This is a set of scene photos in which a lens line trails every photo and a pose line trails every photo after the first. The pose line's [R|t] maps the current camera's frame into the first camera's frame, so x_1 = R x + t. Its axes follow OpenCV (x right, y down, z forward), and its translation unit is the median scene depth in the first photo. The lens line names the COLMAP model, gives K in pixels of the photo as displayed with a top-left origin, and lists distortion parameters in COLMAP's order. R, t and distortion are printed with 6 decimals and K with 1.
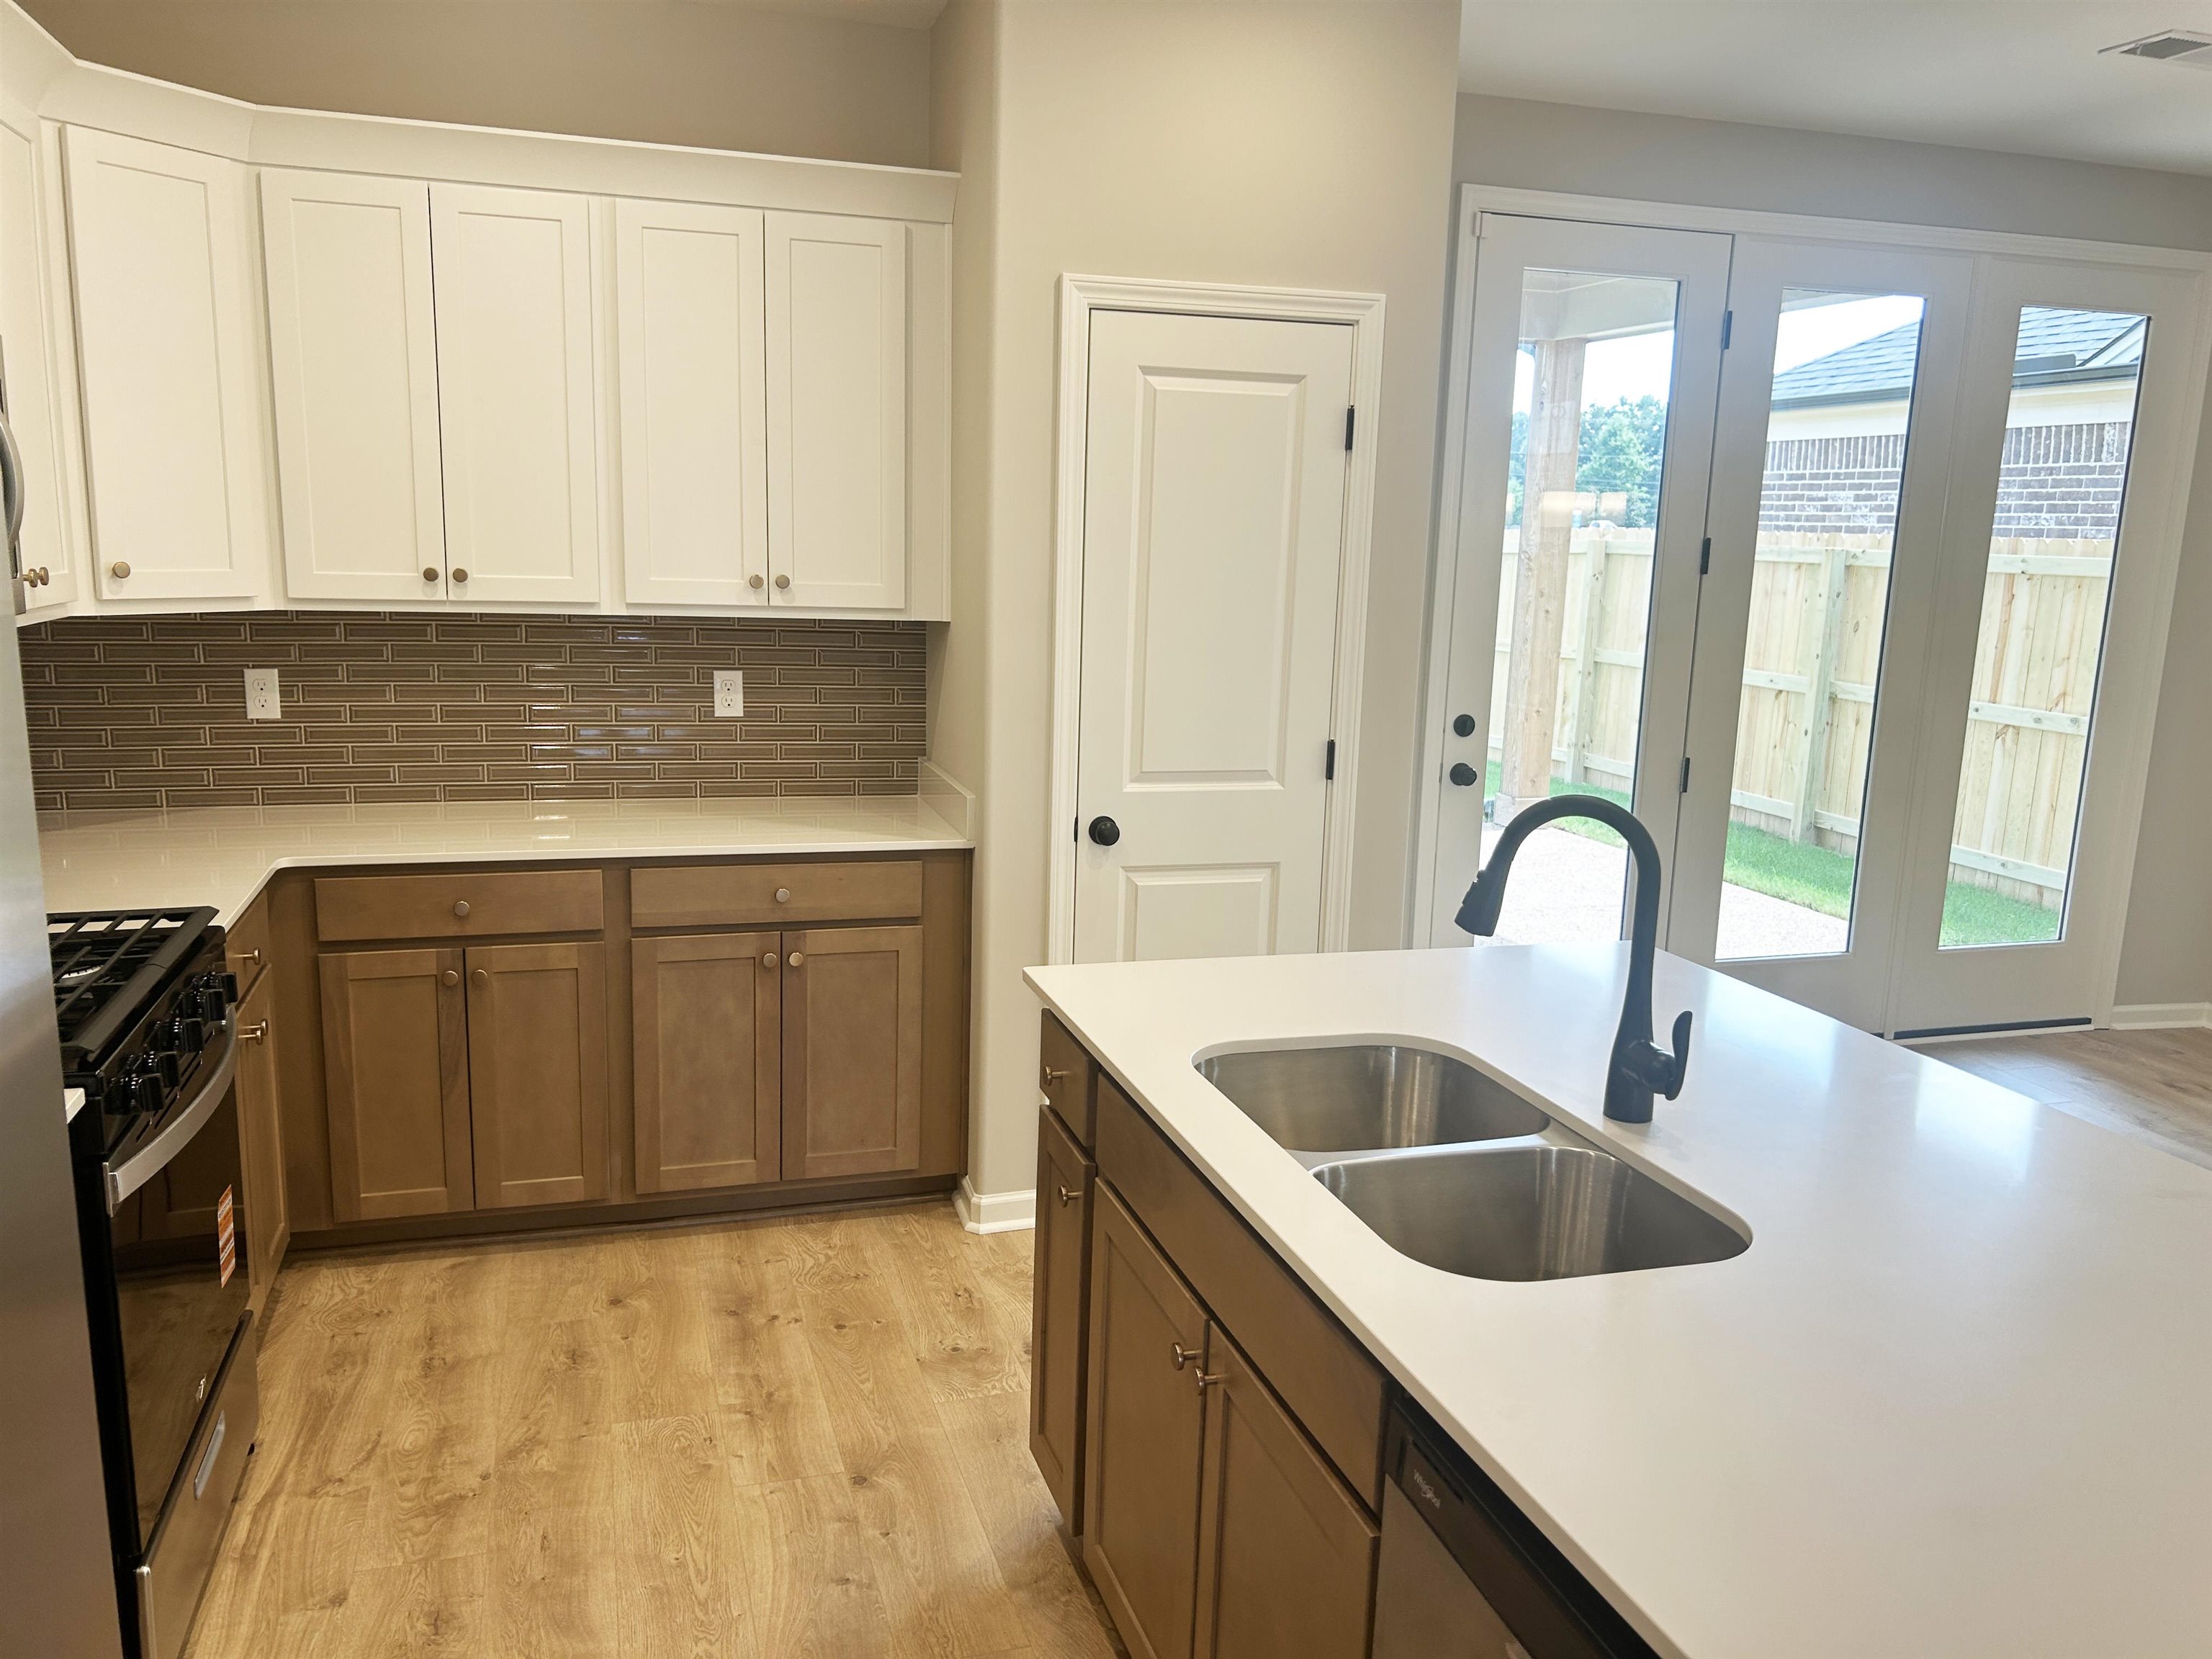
lens RADIAL K [[1678.2, 0, 1095.5], [0, 1678.2, 835.9], [0, 0, 1]] dist [0.043886, -0.008972]
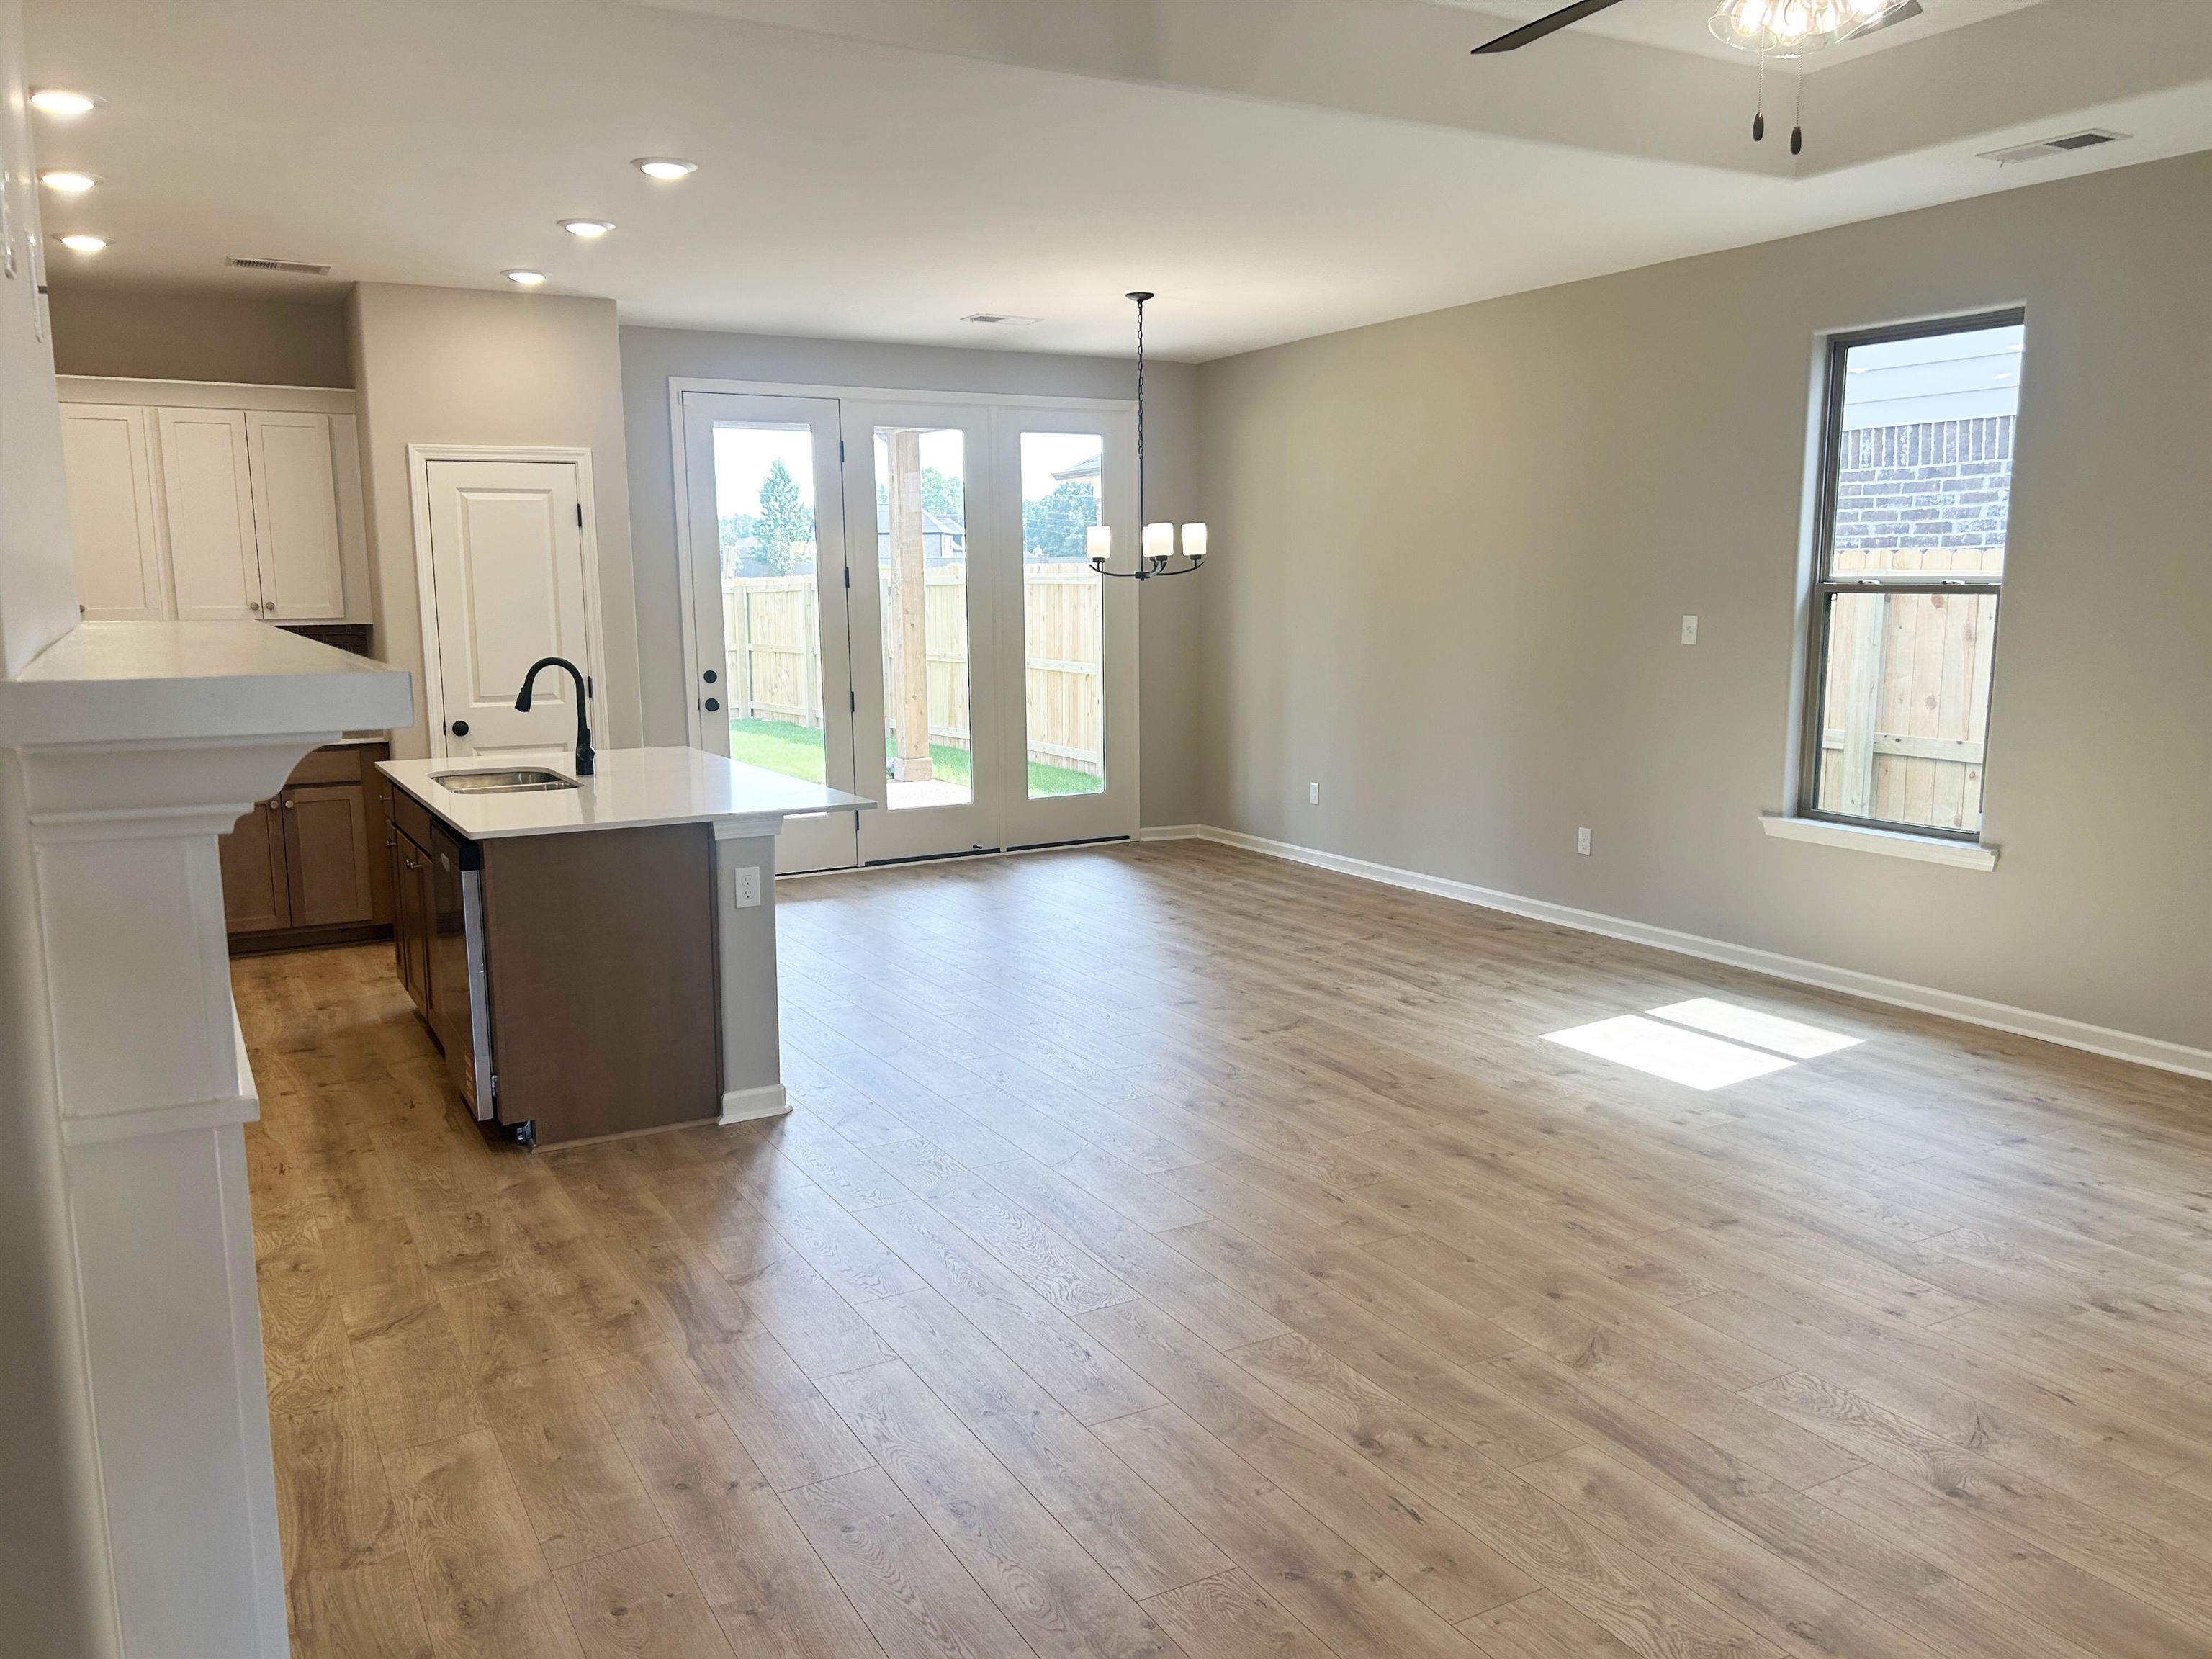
lens RADIAL K [[1678.2, 0, 1073.1], [0, 1678.2, 834.5], [0, 0, 1]] dist [0.043886, -0.008972]
pose [[0.977968, -0.070133, 0.196622, 0.297706], [0.075654, 0.996919, -0.020706, 0.208350], [-0.194564, 0.035125, 0.980261, -1.005824]]
